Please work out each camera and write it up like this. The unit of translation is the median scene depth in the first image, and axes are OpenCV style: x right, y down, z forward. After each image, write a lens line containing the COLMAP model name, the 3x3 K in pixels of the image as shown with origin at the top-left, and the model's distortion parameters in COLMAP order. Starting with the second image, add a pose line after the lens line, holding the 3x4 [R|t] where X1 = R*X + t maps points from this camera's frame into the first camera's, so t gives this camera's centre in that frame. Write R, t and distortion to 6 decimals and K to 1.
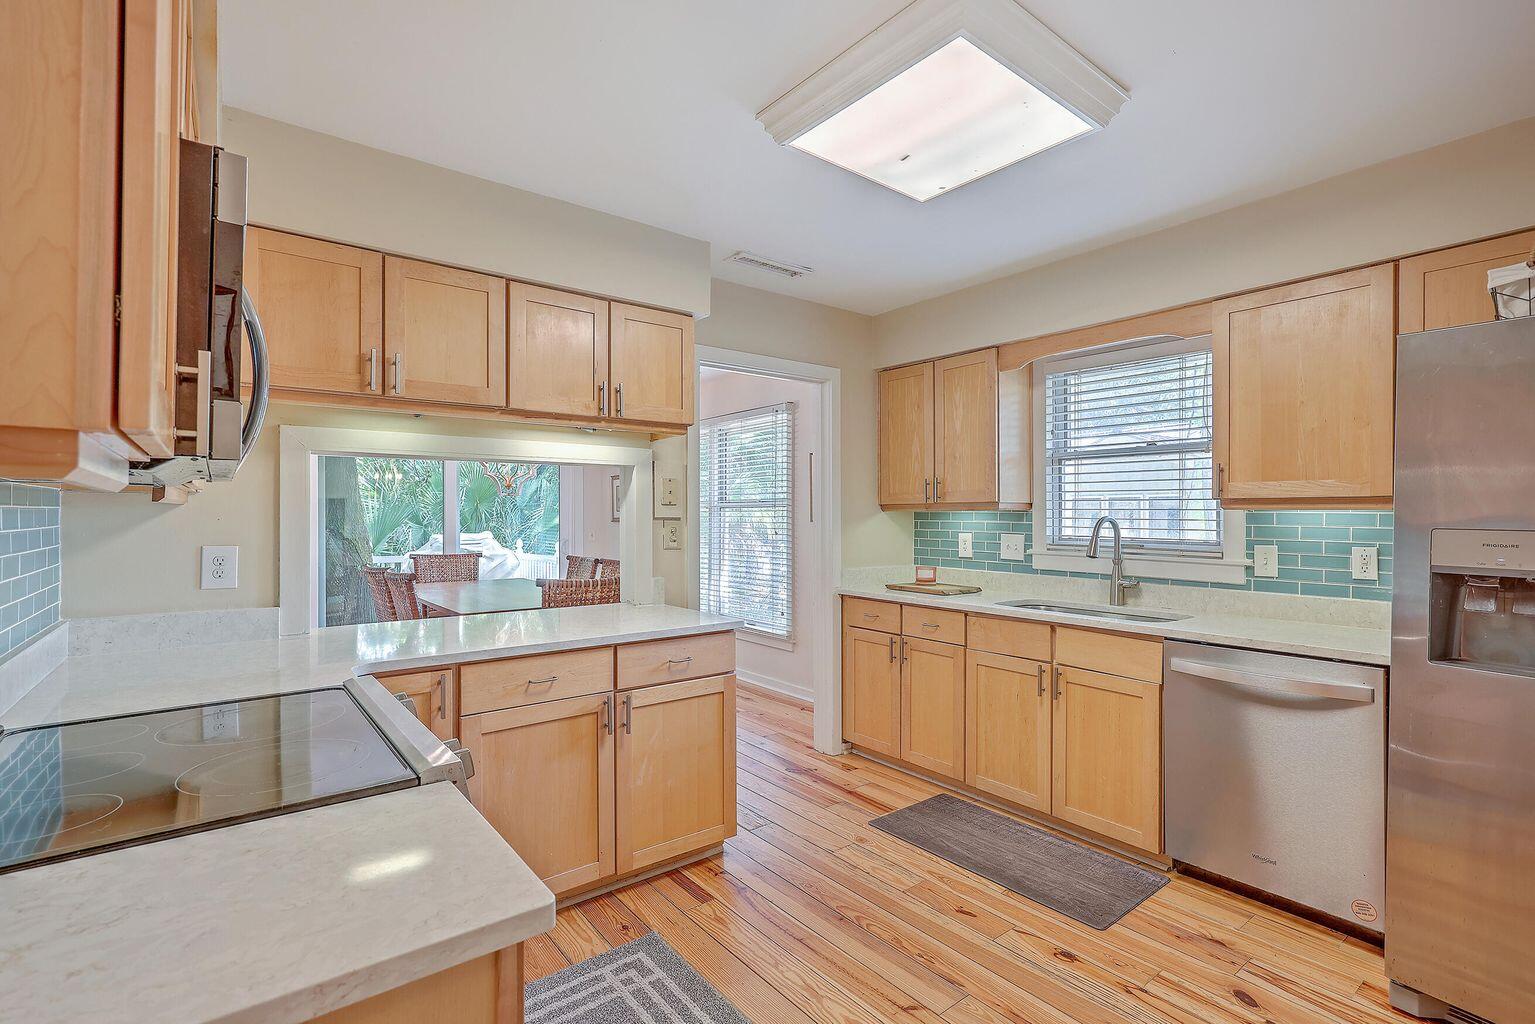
lens RADIAL K [[709.4, 0, 767.5], [0, 709.4, 512.0], [0, 0, 1]] dist [0.001612, 0.000118]
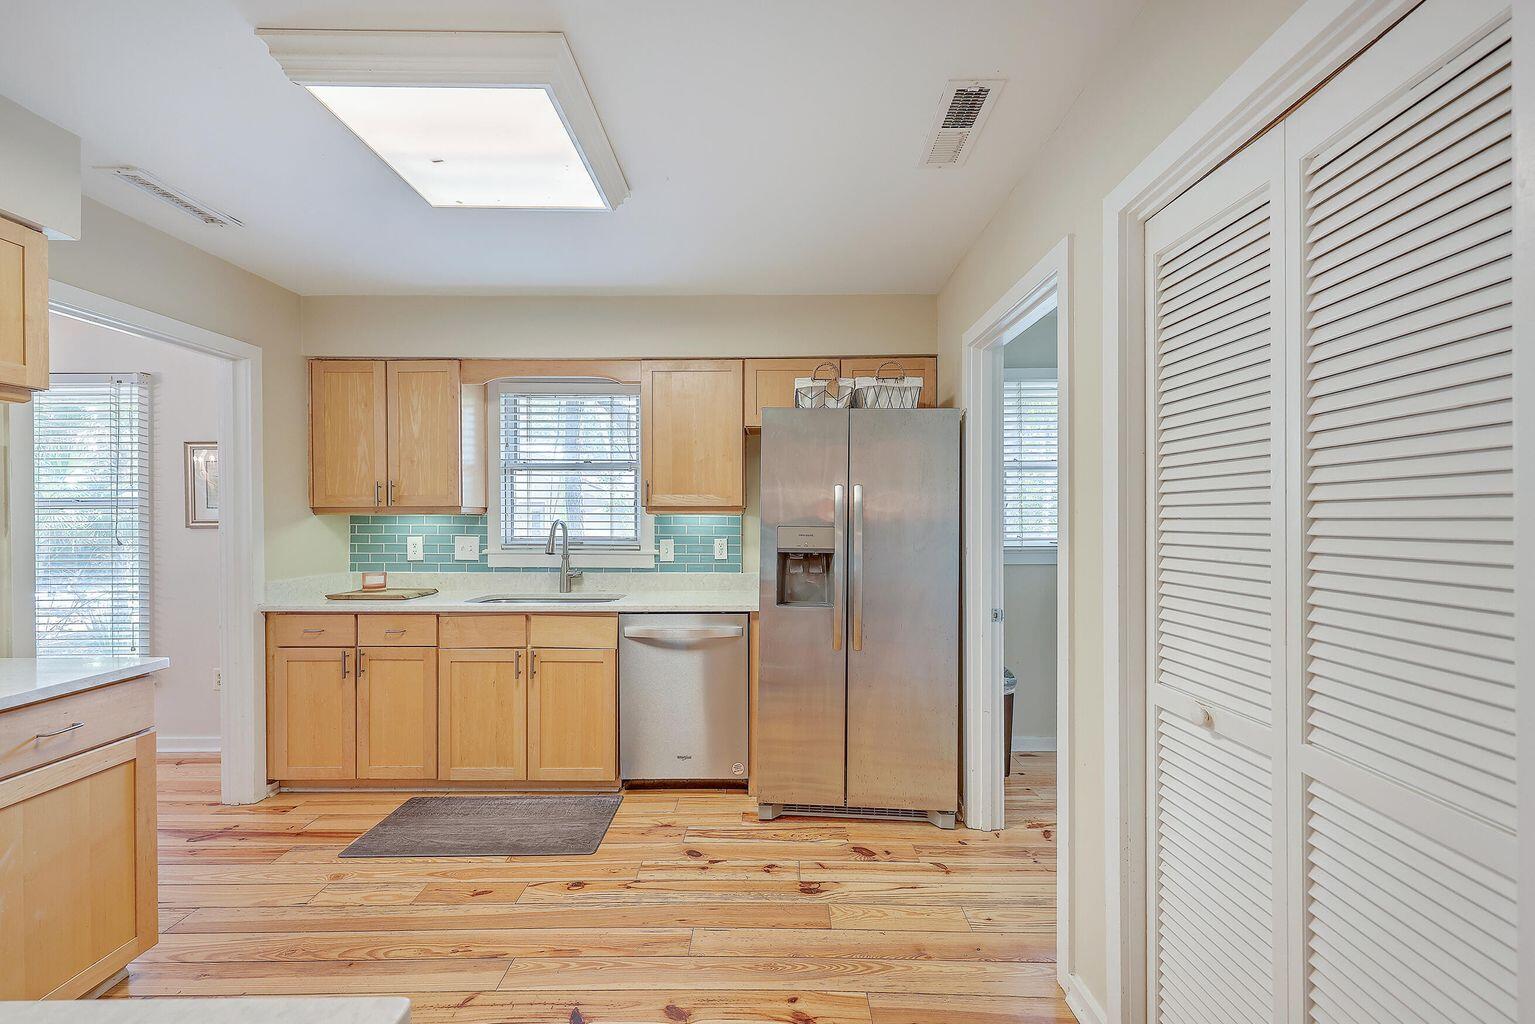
lens RADIAL K [[631.9, 0, 774.6], [0, 631.9, 517.1], [0, 0, 1]] dist [0.001518, -0.000091]
pose [[0.608817, -0.002345, 0.793307, -0.152591], [-0.001164, 0.999992, 0.003849, -0.002421], [-0.793310, -0.003267, 0.608809, 0.056919]]
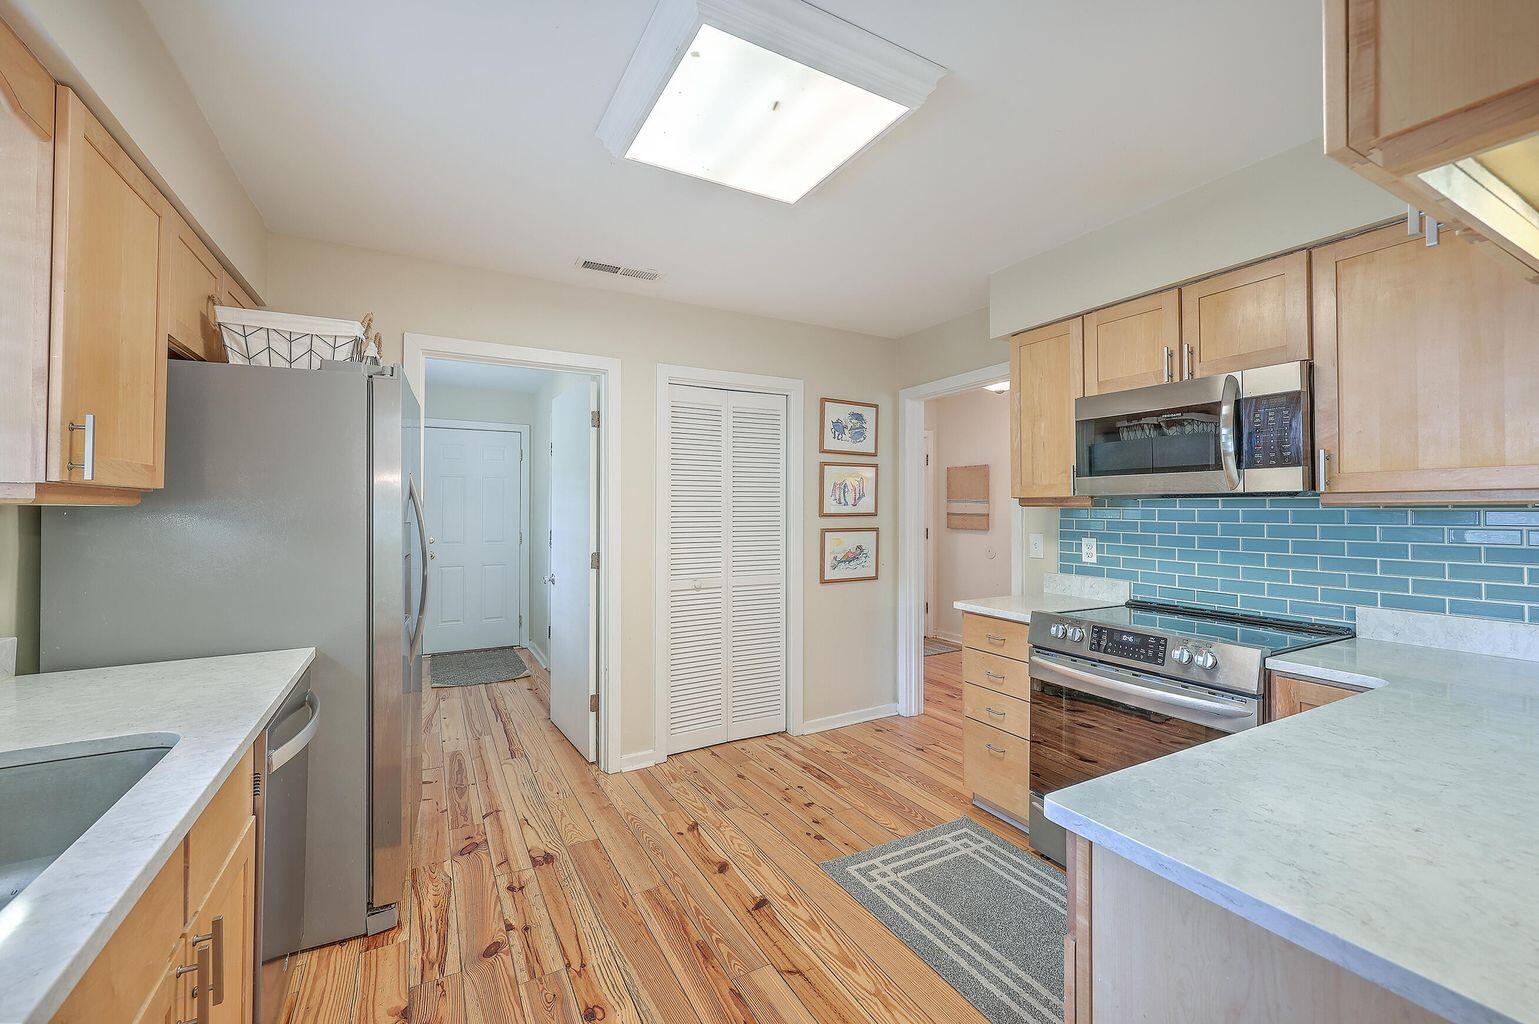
lens RADIAL K [[617.0, 0, 764.7], [0, 617.0, 507.0], [0, 0, 1]] dist [-0.002096, -0.000061]
pose [[-0.987338, -0.000848, 0.158631, 0.057787], [-0.001295, 0.999995, -0.002714, -0.008828], [-0.158628, -0.002885, -0.987334, 1.184201]]
